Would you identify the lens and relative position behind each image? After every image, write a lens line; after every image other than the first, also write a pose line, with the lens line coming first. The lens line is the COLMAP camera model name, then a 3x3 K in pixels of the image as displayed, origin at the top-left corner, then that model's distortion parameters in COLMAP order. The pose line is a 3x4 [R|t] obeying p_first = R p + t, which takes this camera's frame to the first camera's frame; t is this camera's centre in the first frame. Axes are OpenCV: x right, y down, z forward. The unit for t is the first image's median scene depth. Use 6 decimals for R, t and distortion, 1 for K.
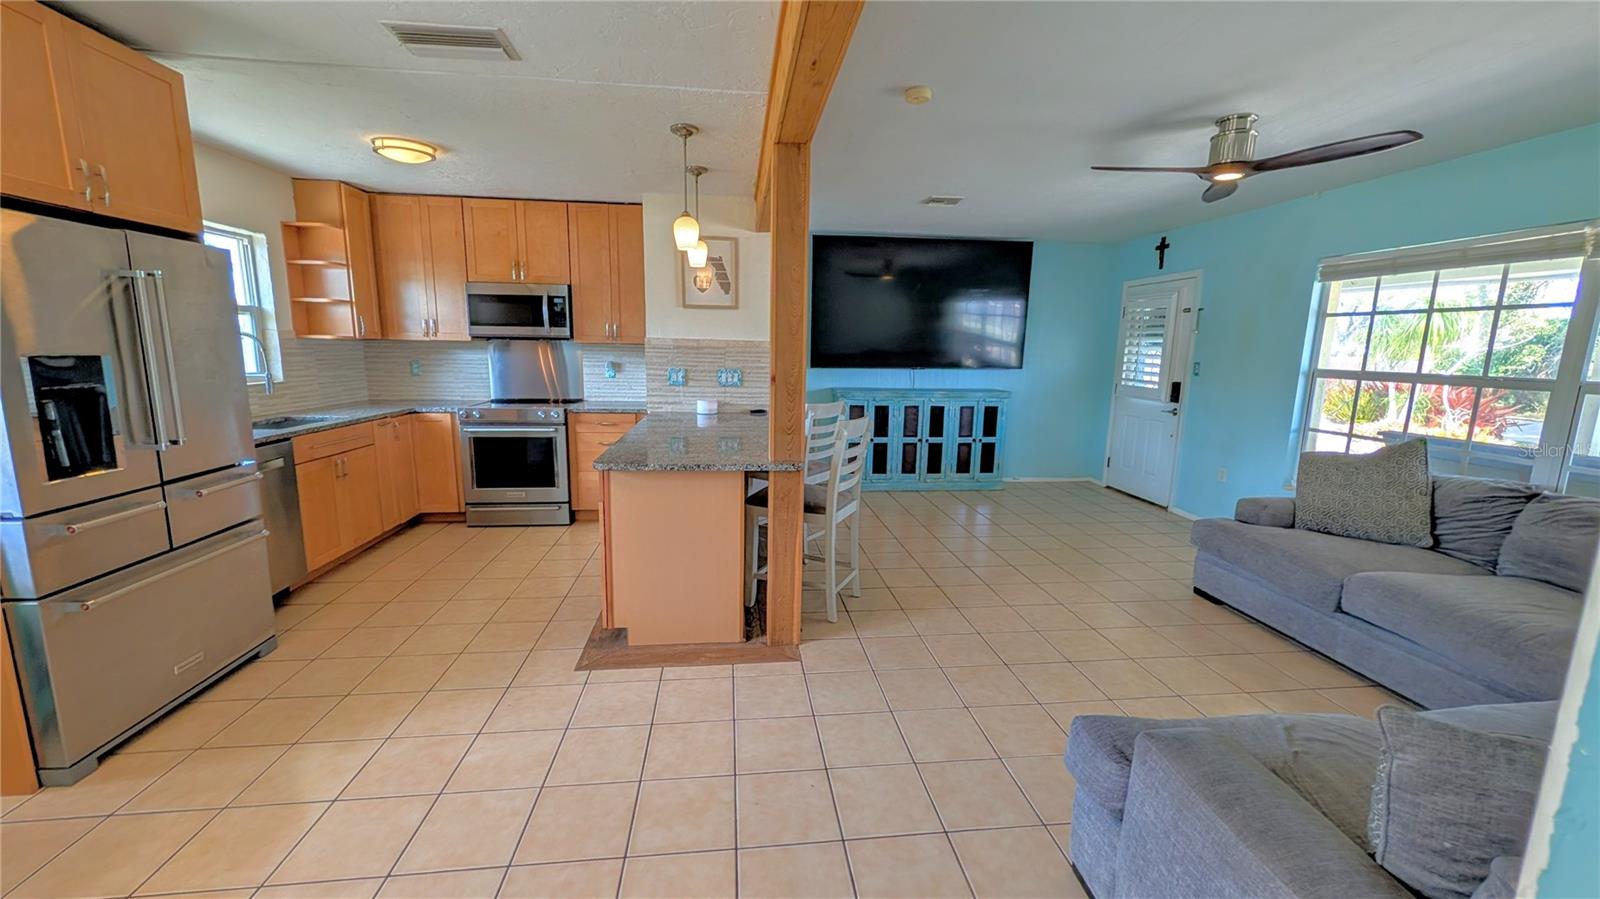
lens RADIAL K [[615.2, 0, 798.7], [0, 615.2, 449.7], [0, 0, 1]] dist [0.002161, -0.000495]
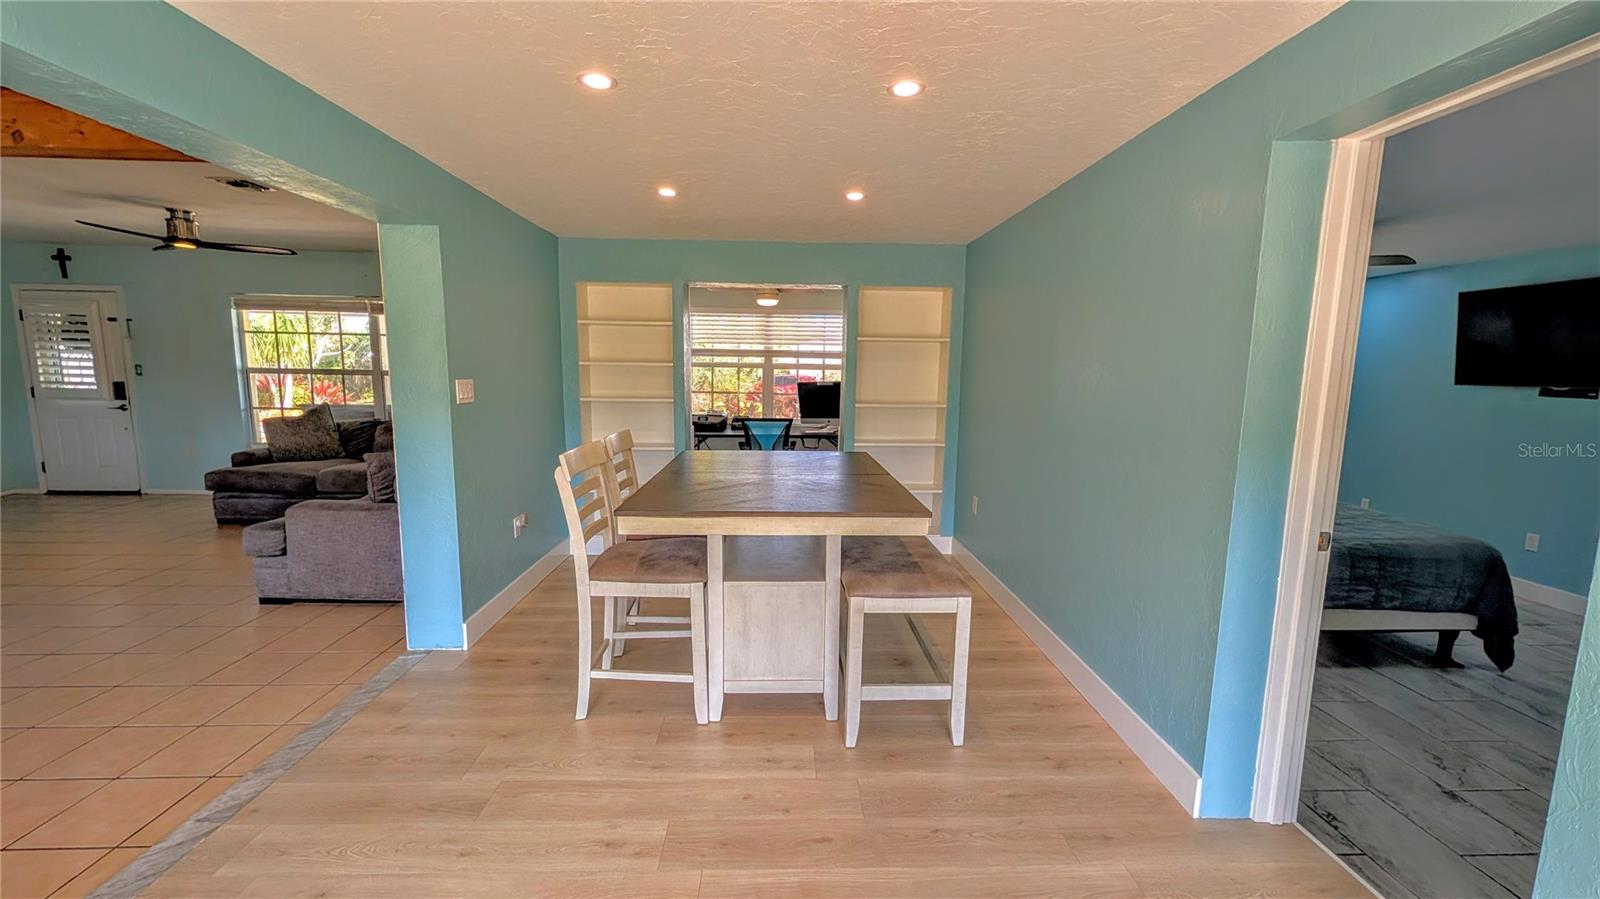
lens RADIAL K [[615.2, 0, 797.1], [0, 615.2, 448.4], [0, 0, 1]] dist [0.002161, -0.000495]
pose [[0.077995, -0.147361, 0.986003, -0.582515], [0.151773, 0.979243, 0.134345, 0.065327], [-0.985333, 0.139170, 0.098741, -0.452790]]
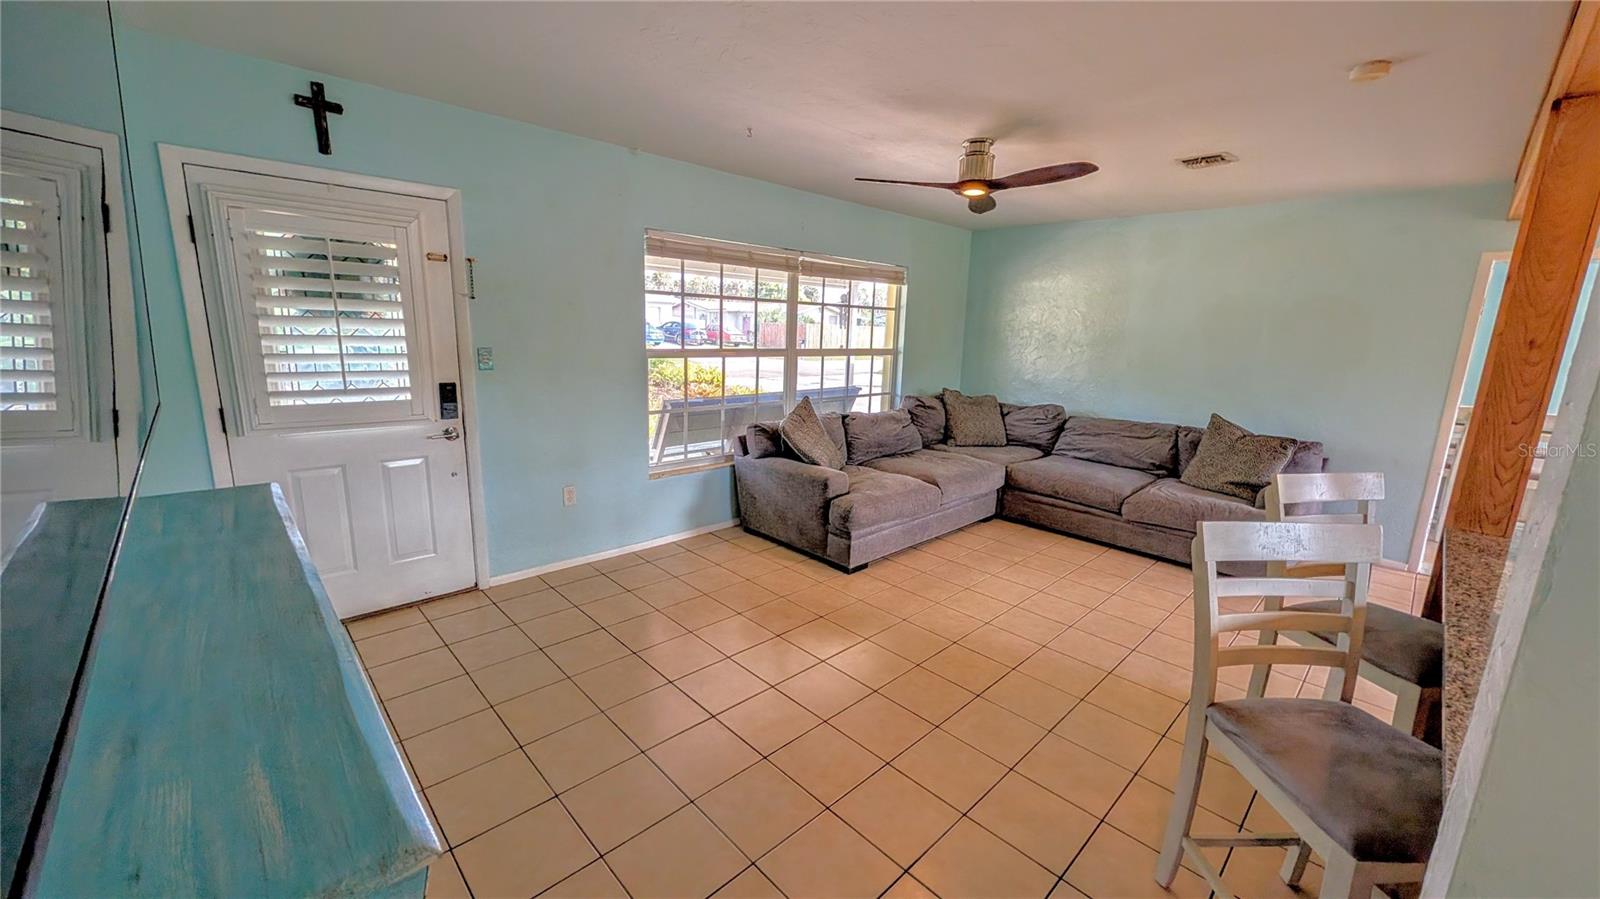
lens RADIAL K [[615.2, 0, 788.3], [0, 615.2, 452.9], [0, 0, 1]] dist [0.002161, -0.000495]
pose [[-0.606125, -0.180994, 0.774503, -0.052933], [0.104005, 0.947367, 0.302785, -0.253619], [-0.788540, 0.264078, -0.555398, 1.455841]]
